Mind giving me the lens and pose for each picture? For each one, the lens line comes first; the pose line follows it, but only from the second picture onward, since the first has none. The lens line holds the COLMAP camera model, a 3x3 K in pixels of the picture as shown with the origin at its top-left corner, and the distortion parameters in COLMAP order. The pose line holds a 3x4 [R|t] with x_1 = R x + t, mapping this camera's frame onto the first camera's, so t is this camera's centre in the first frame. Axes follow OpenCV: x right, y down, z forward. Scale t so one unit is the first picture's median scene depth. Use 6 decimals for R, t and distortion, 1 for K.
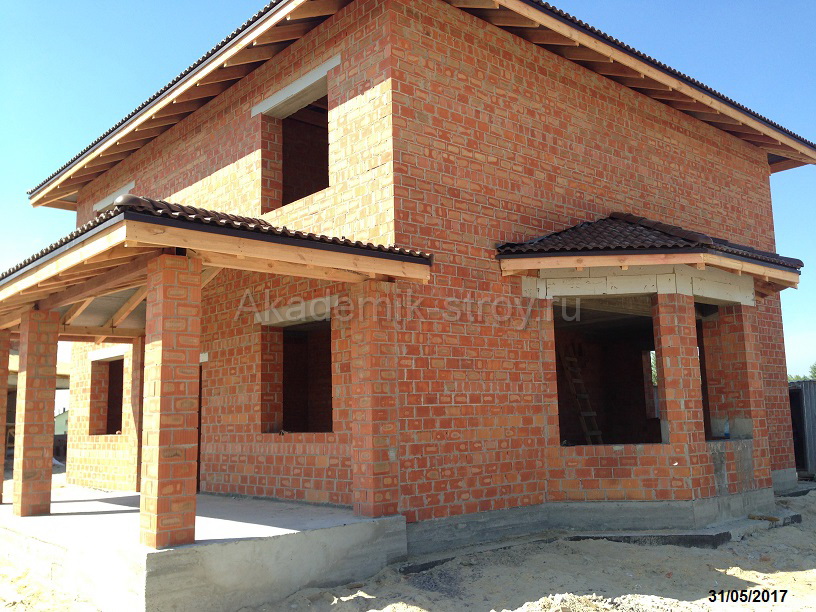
lens RADIAL K [[759.6, 0, 412.2], [0, 759.6, 308.2], [0, 0, 1]] dist [0.073223, 0.000000]
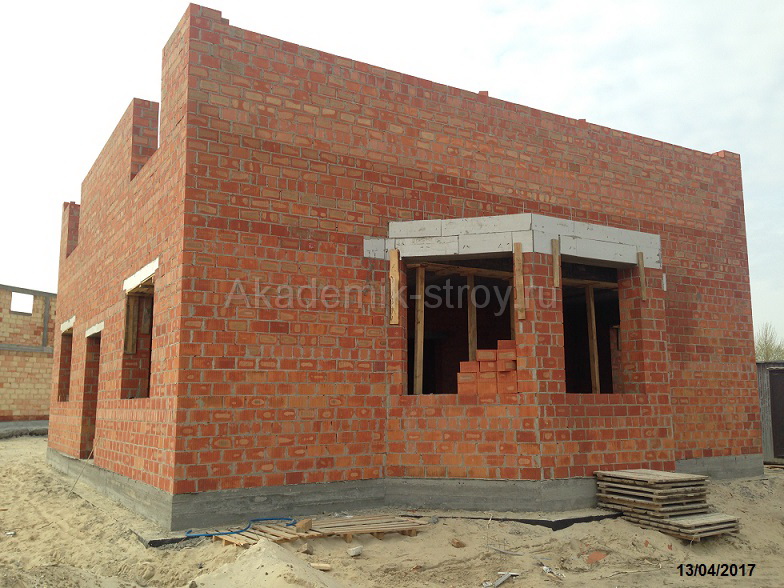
lens RADIAL K [[729.8, 0, 390.9], [0, 729.8, 292.4], [0, 0, 1]] dist [0.073223, 0.000000]
pose [[0.985438, -0.004577, -0.169971, 0.351669], [0.004139, 0.999987, -0.002931, 0.032253], [0.169982, 0.002184, 0.985445, 0.126771]]
